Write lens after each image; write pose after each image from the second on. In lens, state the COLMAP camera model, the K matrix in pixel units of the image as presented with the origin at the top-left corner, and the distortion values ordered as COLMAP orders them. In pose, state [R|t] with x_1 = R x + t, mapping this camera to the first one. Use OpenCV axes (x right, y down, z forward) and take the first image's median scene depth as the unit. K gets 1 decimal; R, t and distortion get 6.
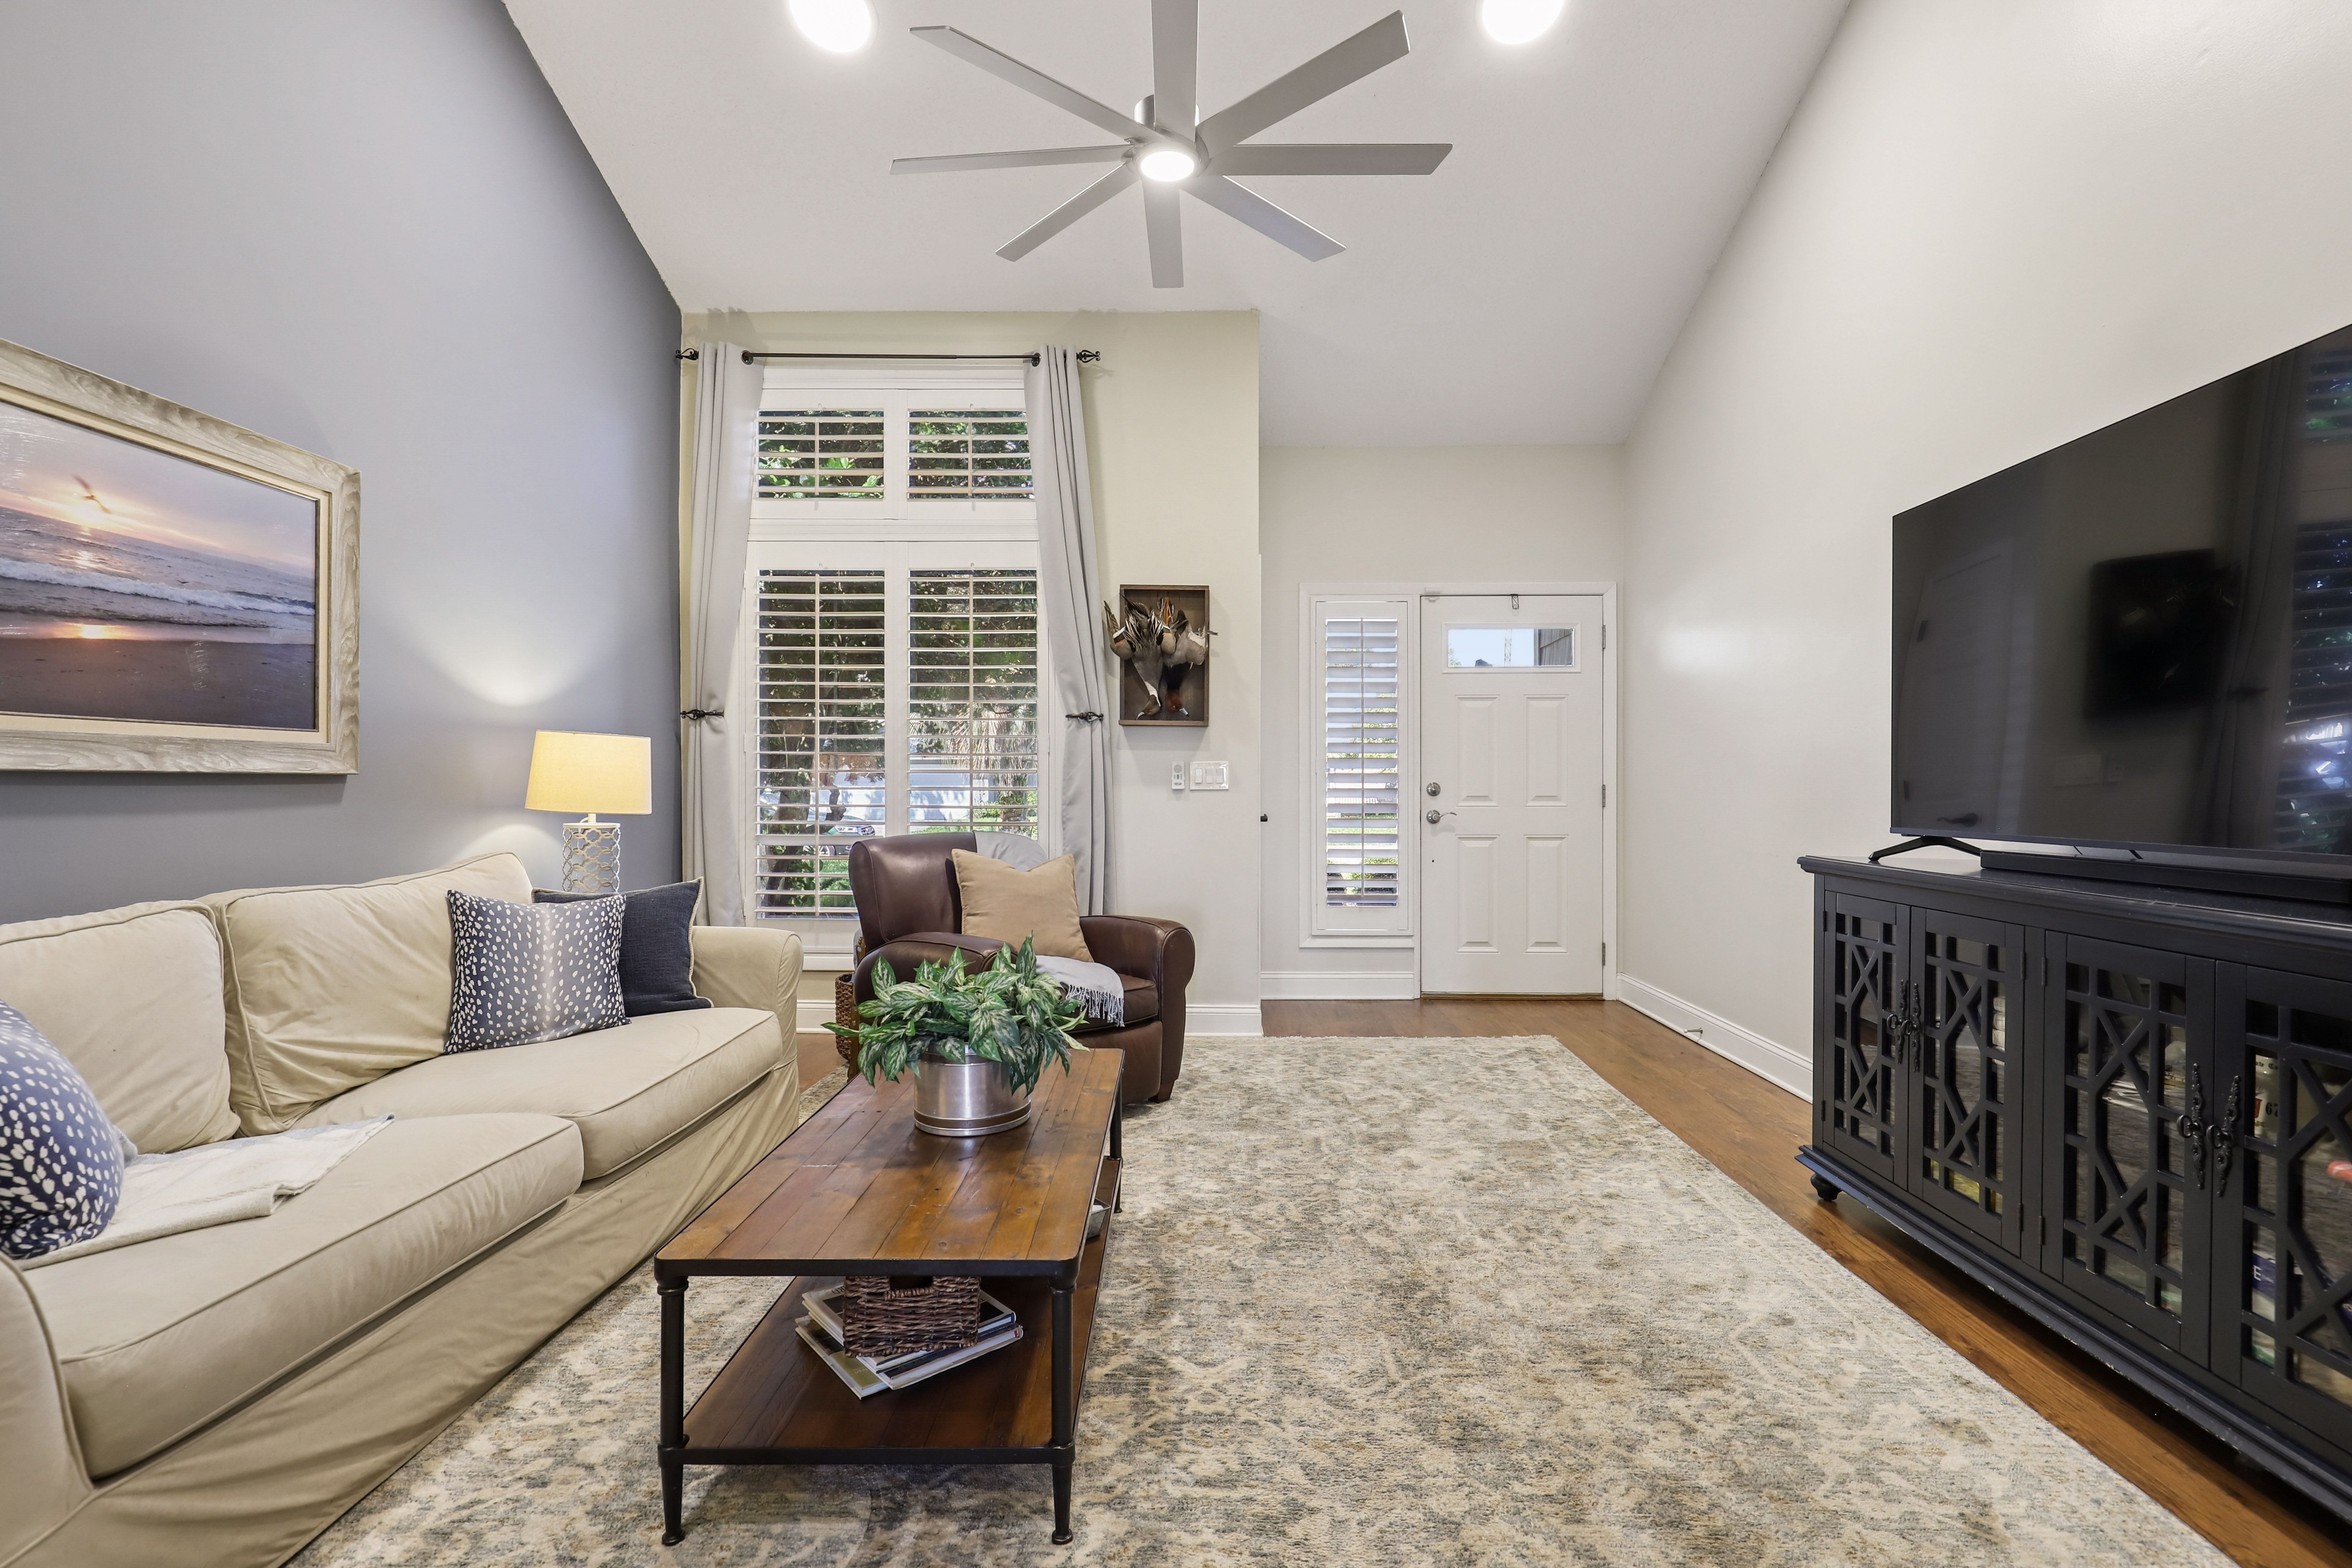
lens RADIAL K [[1067.4, 0, 1187.8], [0, 1067.4, 789.4], [0, 0, 1]] dist [0.002602, -0.000016]
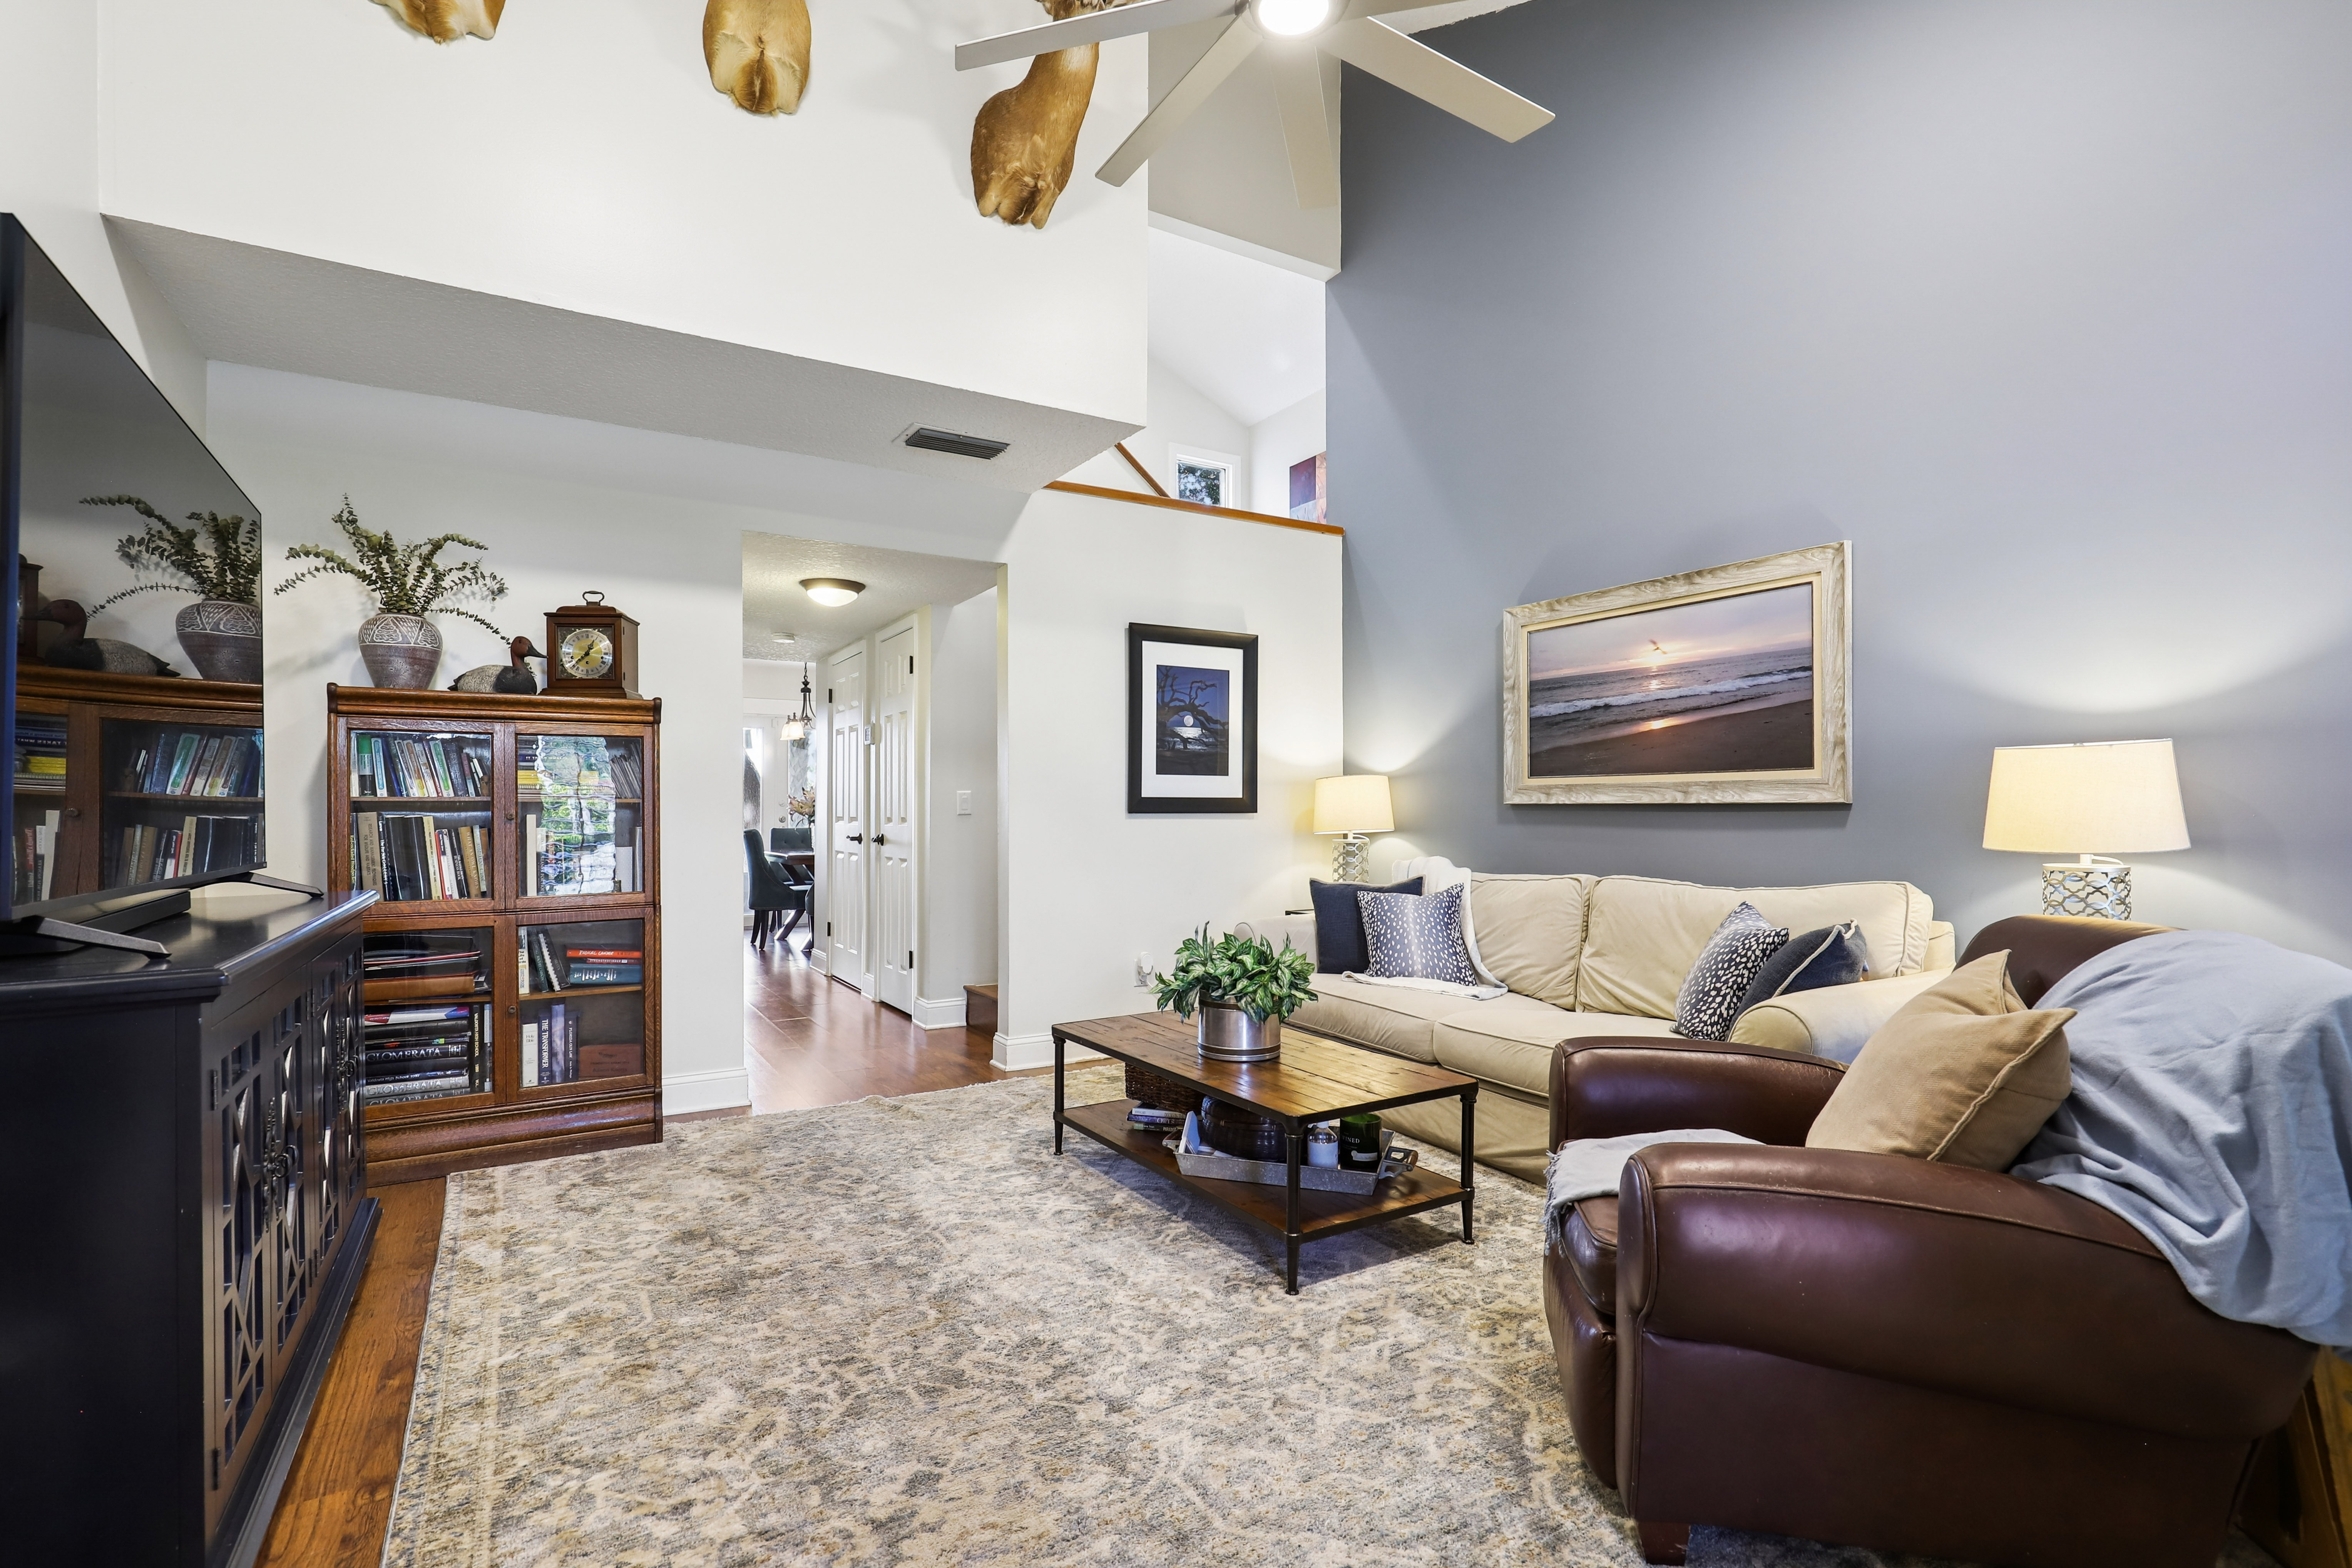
lens RADIAL K [[1086.9, 0, 1170.2], [0, 1086.9, 808.7], [0, 0, 1]] dist [0.003166, 0.000309]
pose [[-0.841457, 0.001264, -0.540322, 0.487914], [-0.001279, 0.999990, 0.004332, -0.011899], [0.540322, 0.004336, -0.841447, 1.634511]]
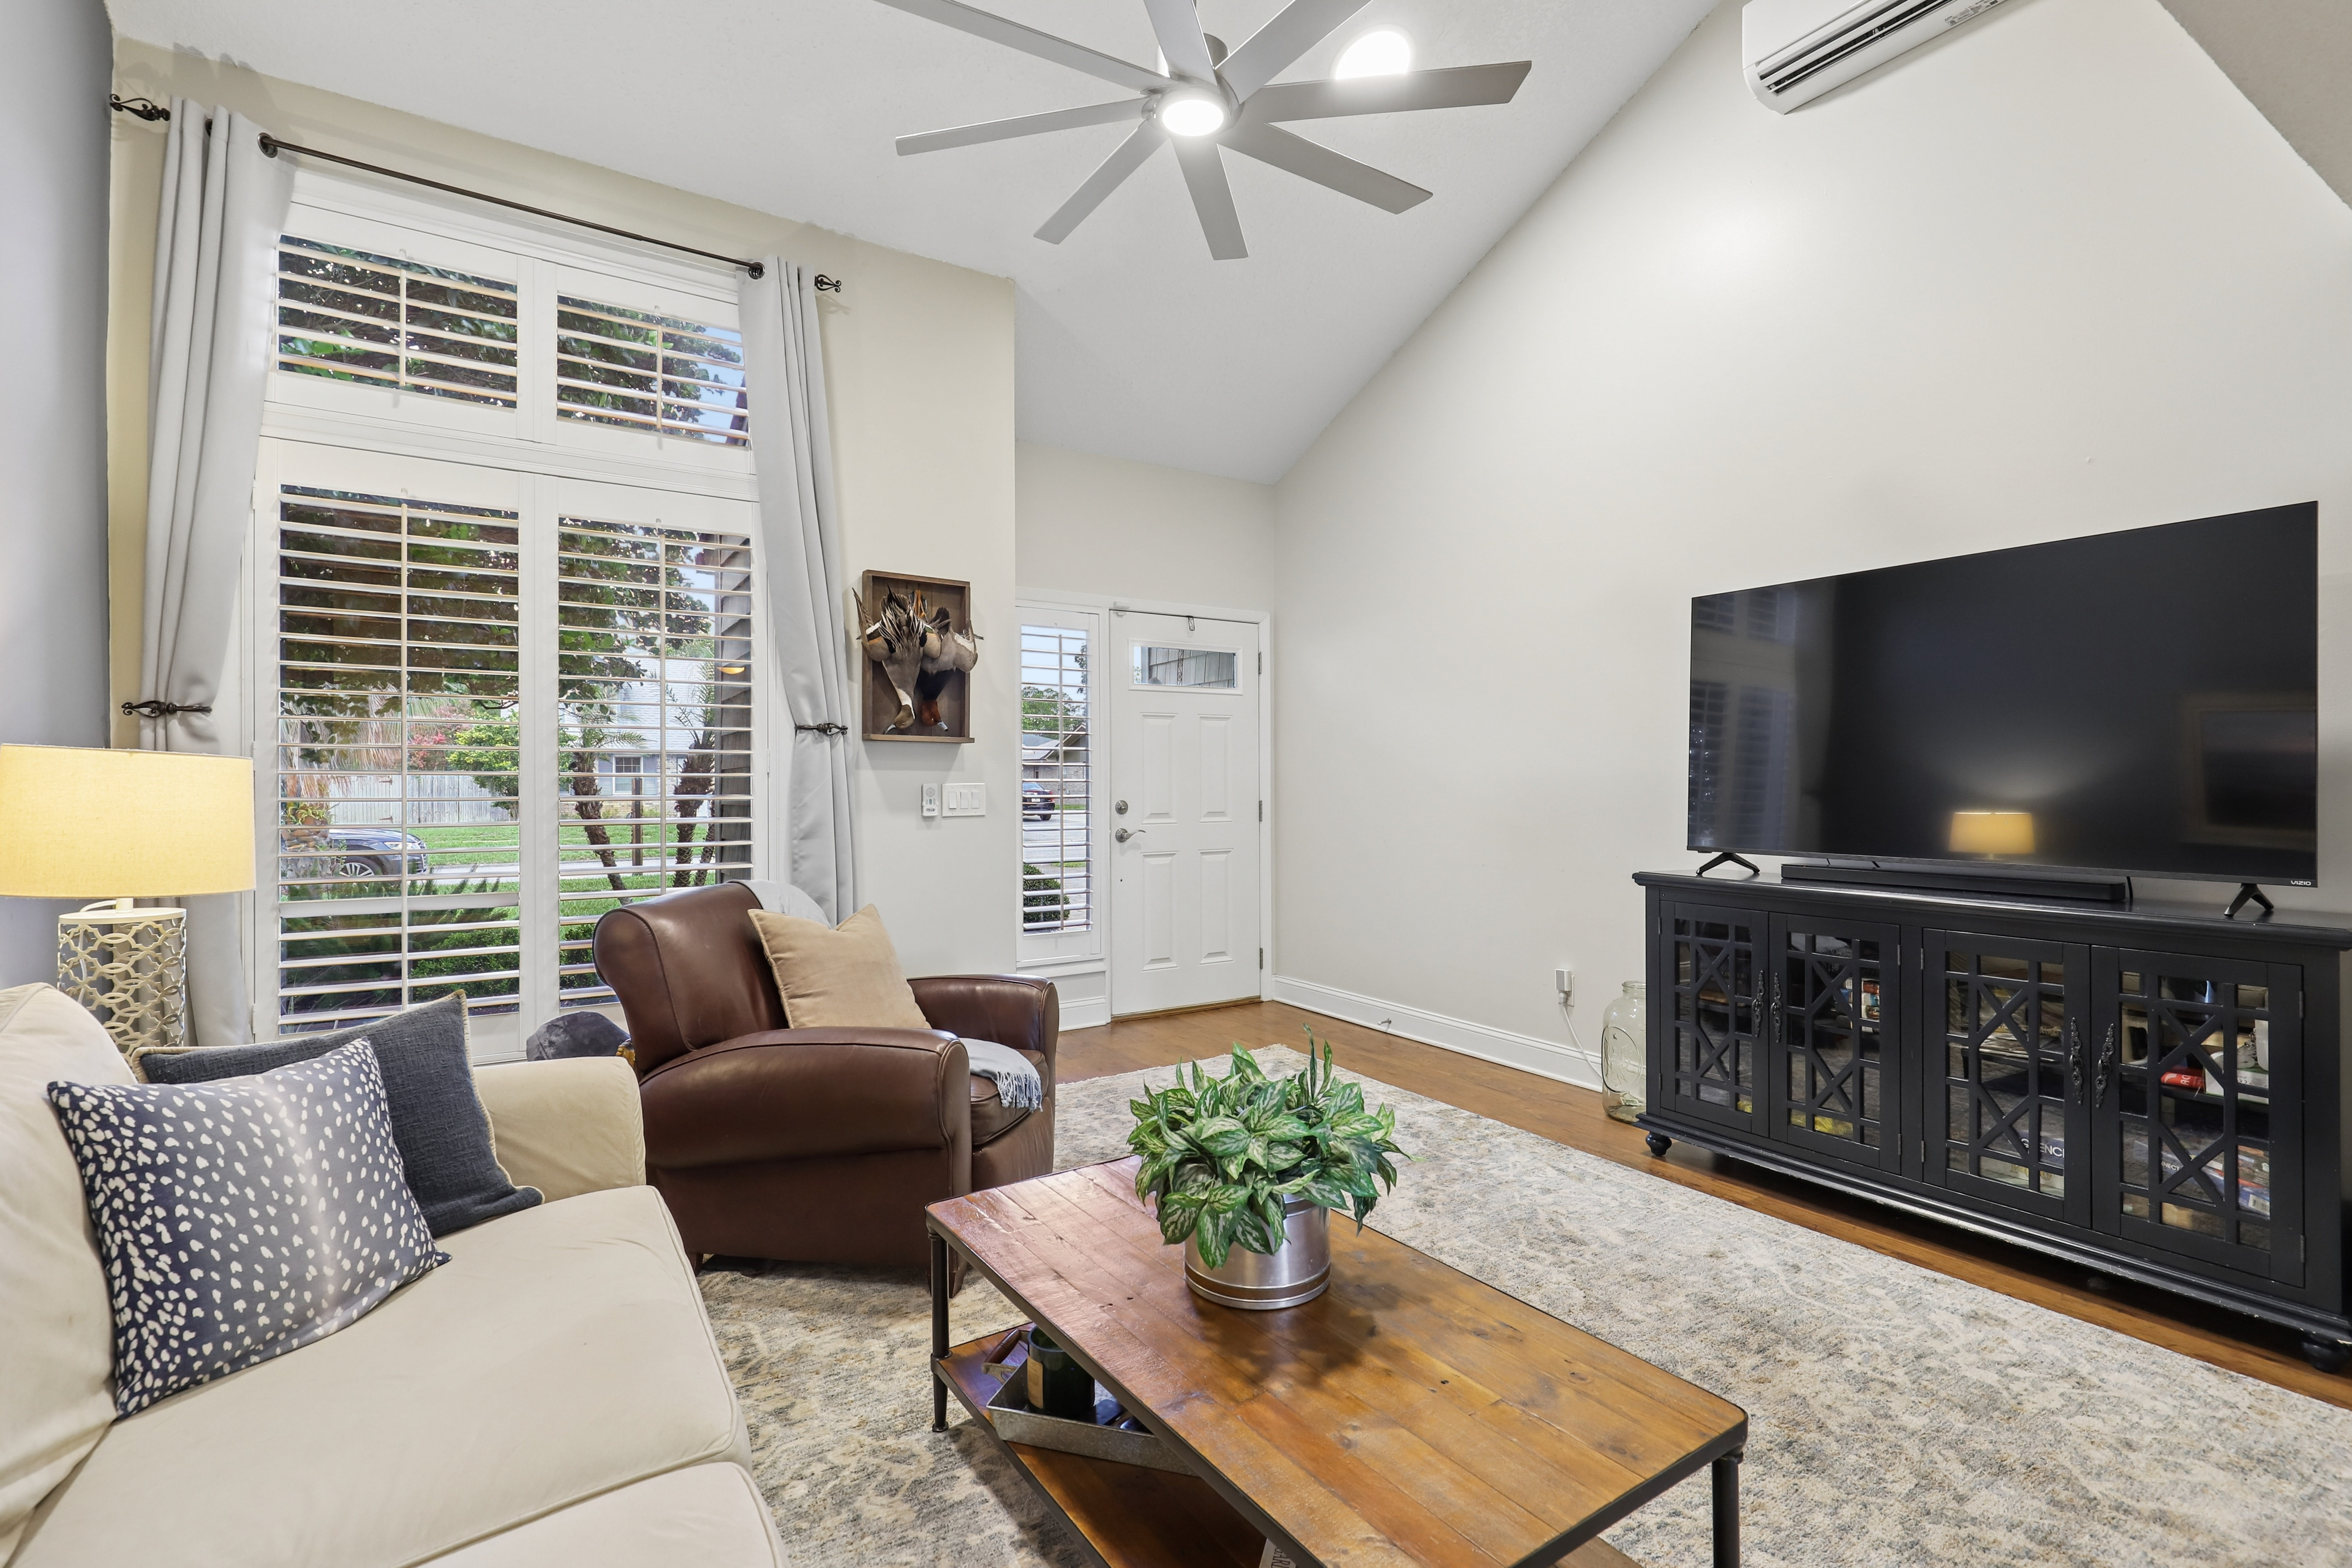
lens RADIAL K [[1076.1, 0, 1177.0], [0, 1076.1, 773.6], [0, 0, 1]] dist [0.003048, 0.000197]
pose [[0.827428, 0.000154, 0.561571, -0.532842], [0.006283, 0.999935, -0.009532, -0.040017], [-0.561536, 0.011415, 0.827373, 0.288255]]
